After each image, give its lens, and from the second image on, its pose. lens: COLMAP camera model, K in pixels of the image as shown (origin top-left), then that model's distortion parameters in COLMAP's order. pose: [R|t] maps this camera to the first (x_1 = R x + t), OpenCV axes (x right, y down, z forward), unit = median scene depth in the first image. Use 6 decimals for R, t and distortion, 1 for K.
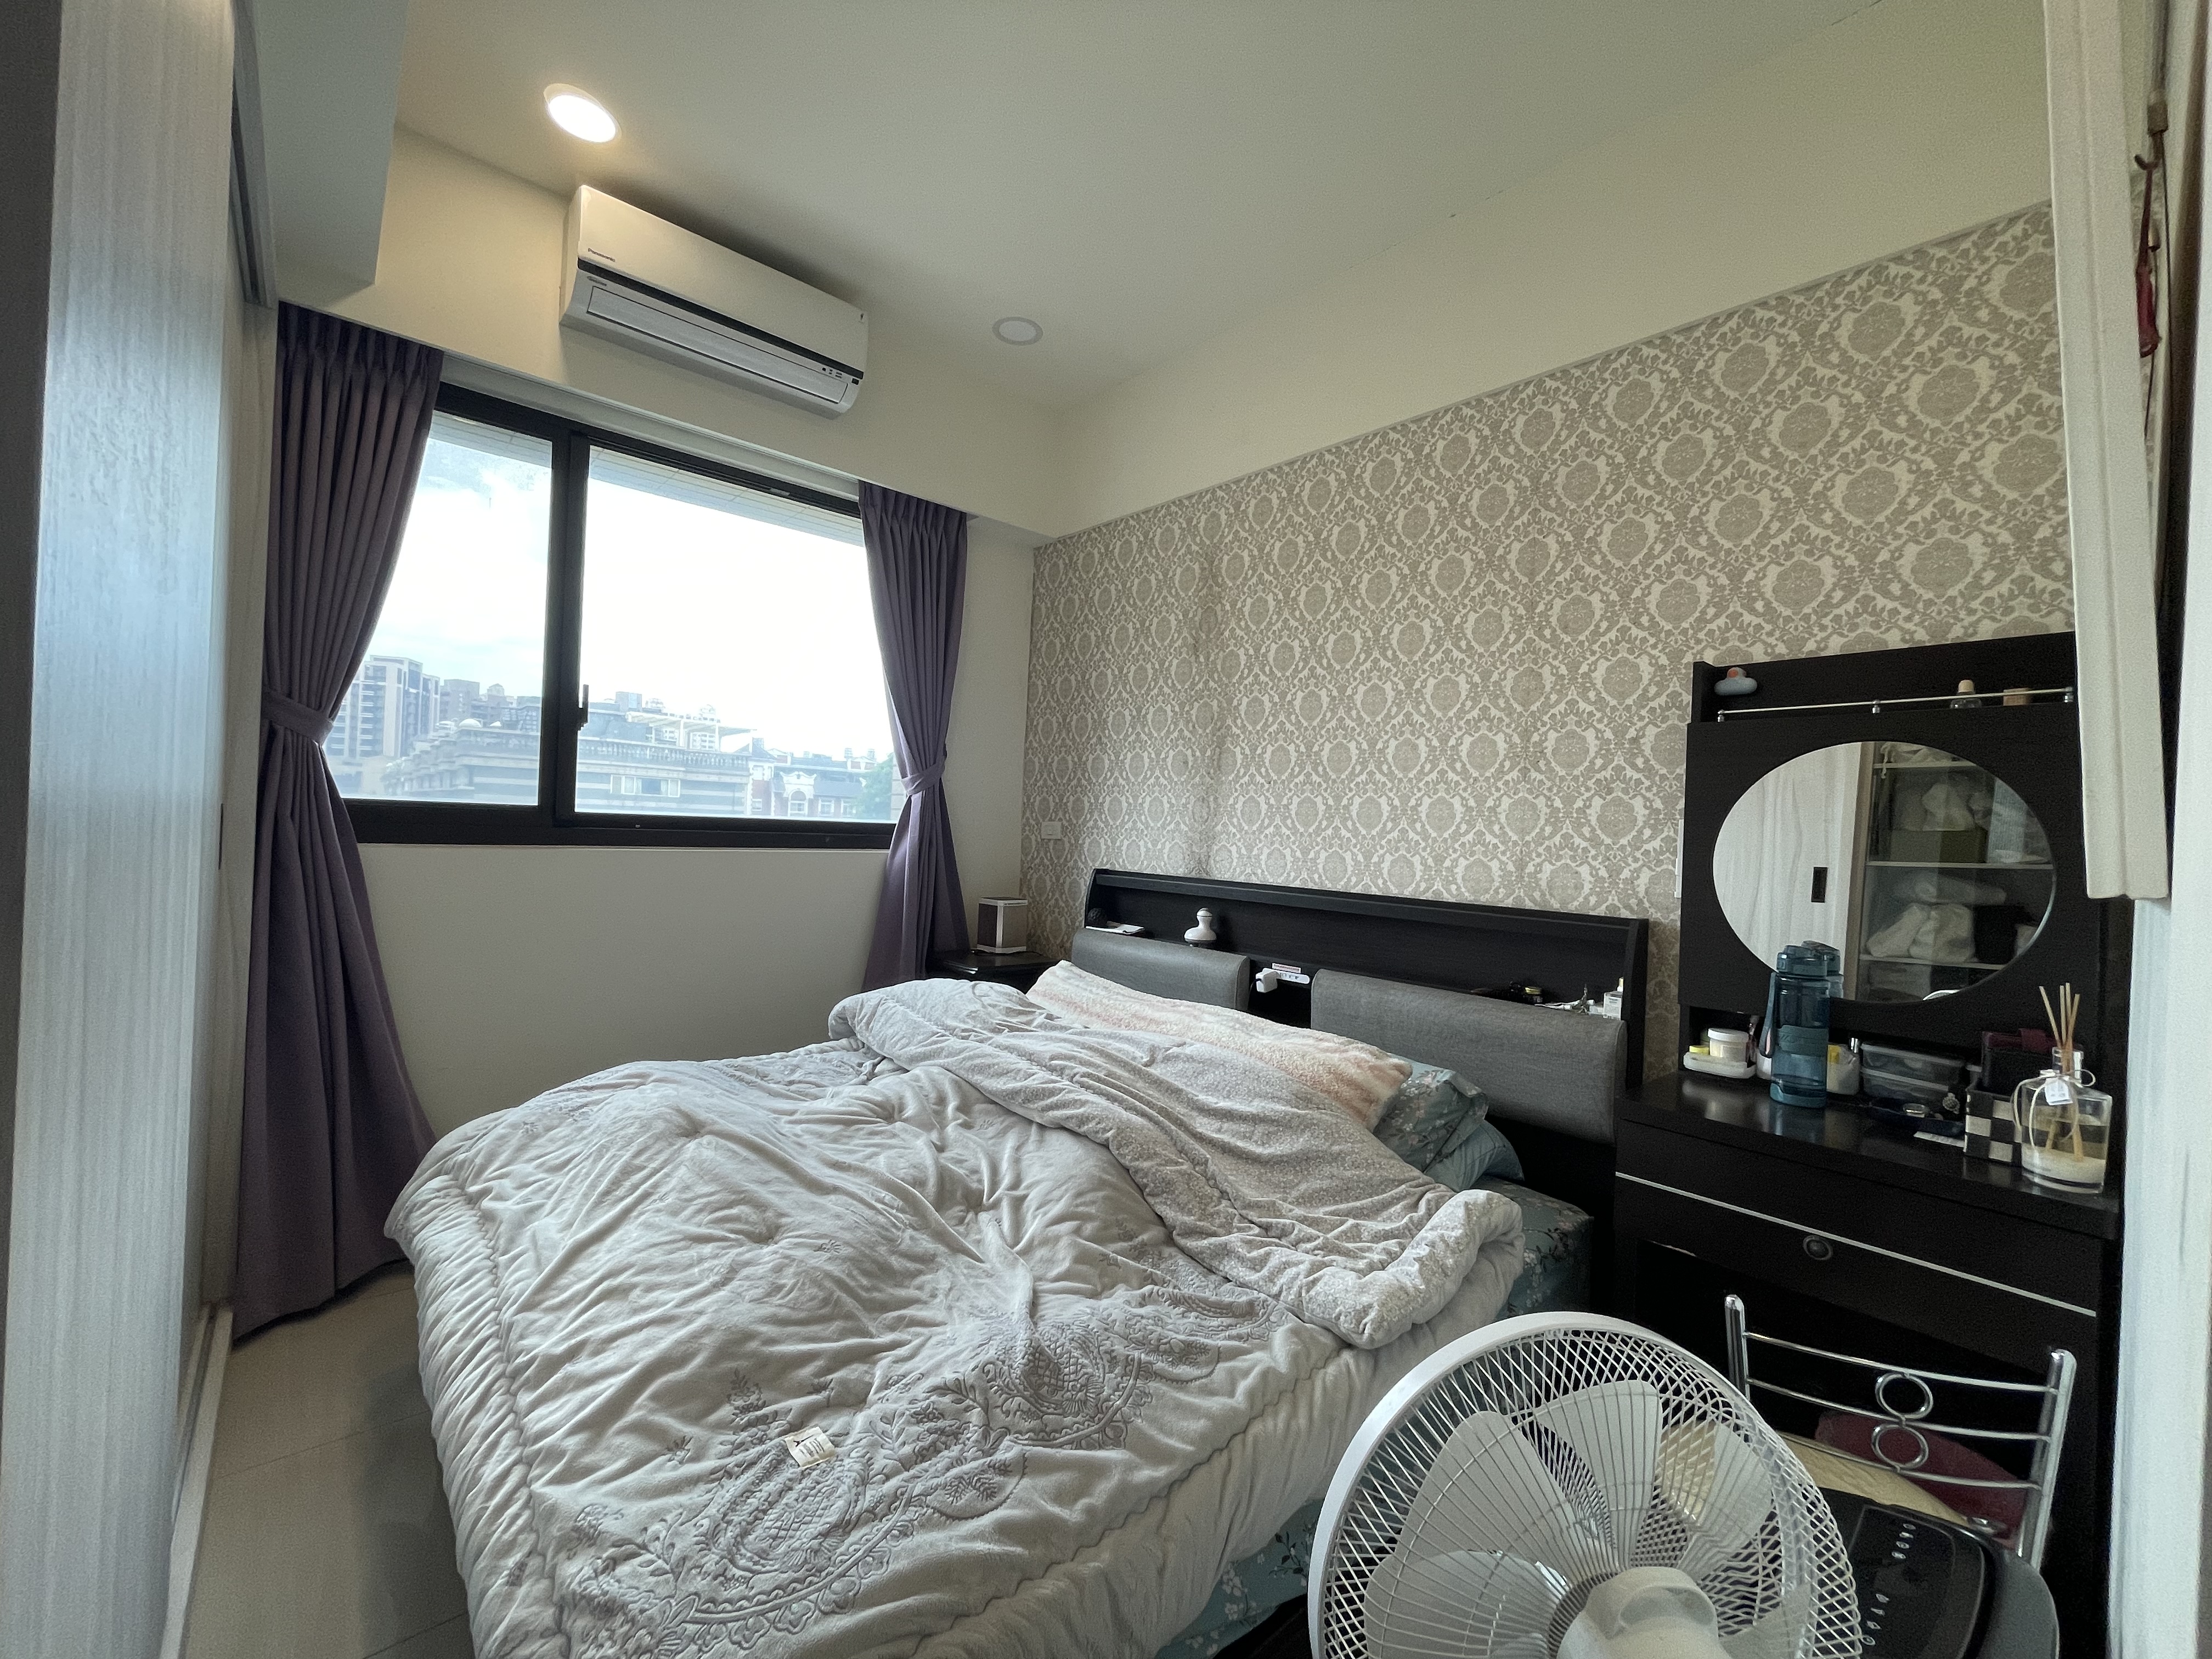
lens RADIAL K [[895.1, 0, 1106.2], [0, 895.1, 826.2], [0, 0, 1]] dist [-0.002116, -0.000178]
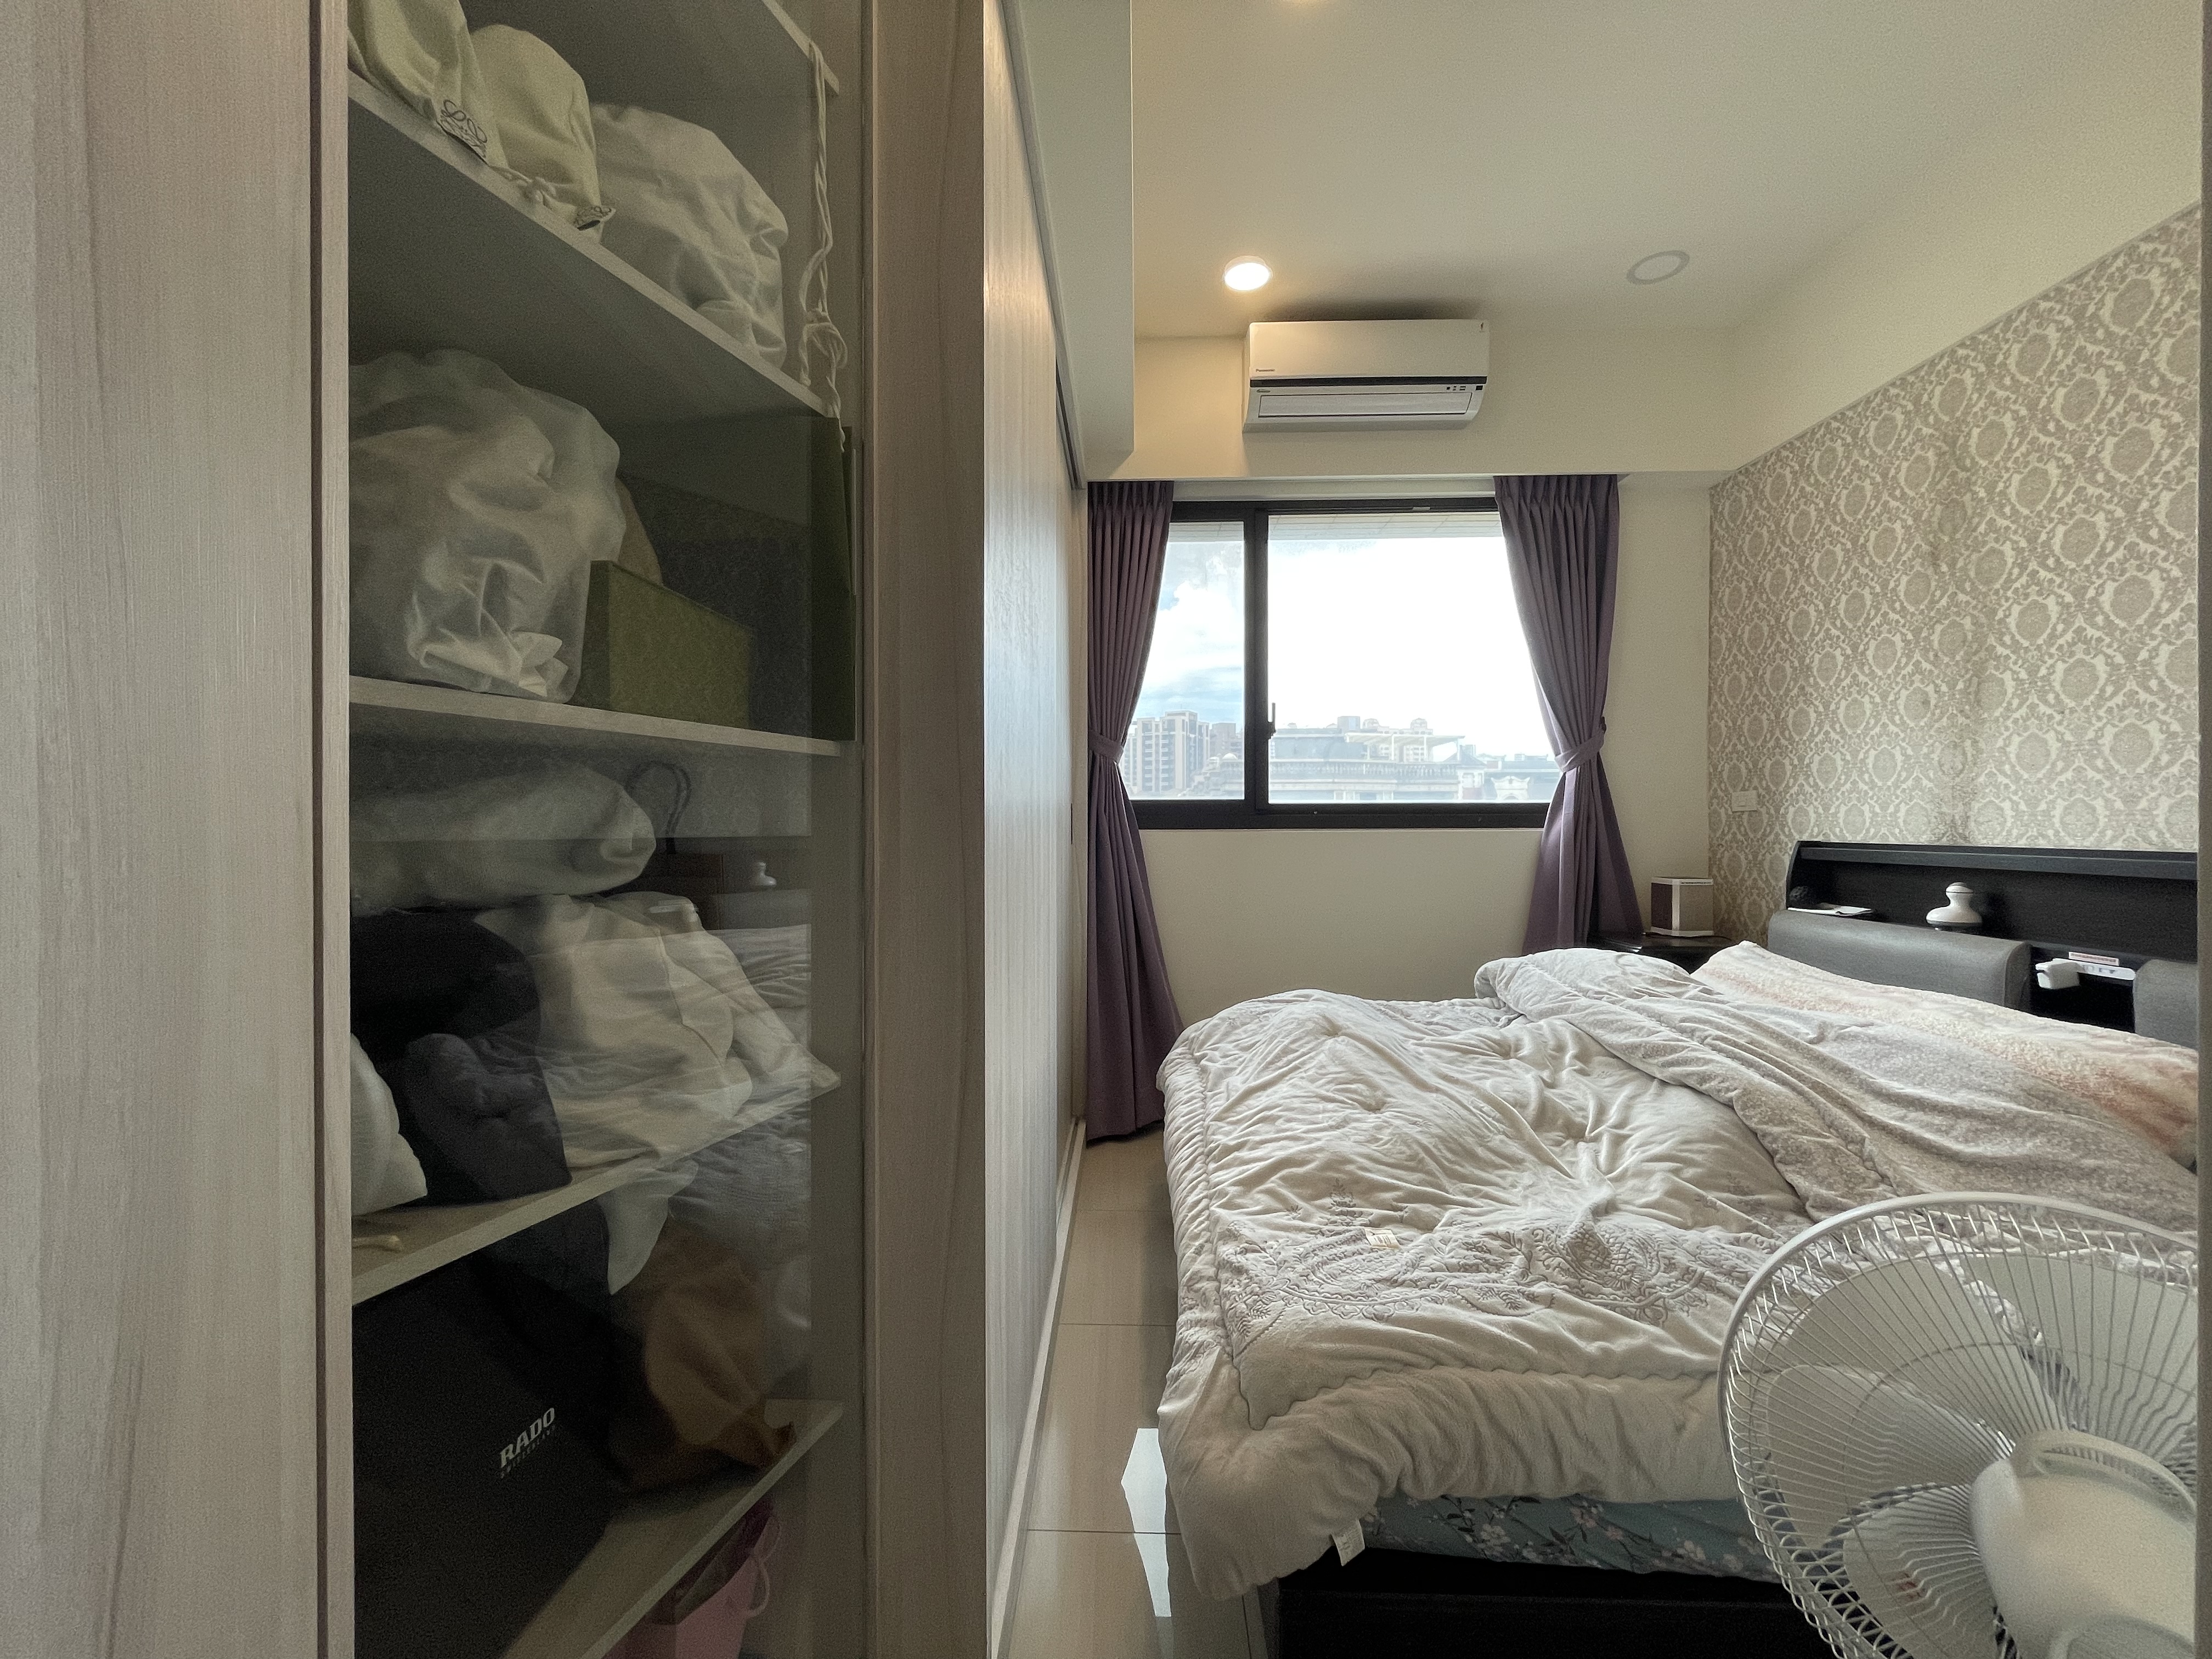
lens RADIAL K [[895.1, 0, 1106.2], [0, 895.1, 826.2], [0, 0, 1]] dist [-0.002116, -0.000178]
pose [[0.724421, -0.038621, -0.688275, 0.173228], [0.031751, 0.999239, -0.022651, 0.057454], [0.688627, -0.005445, 0.725096, -0.133153]]
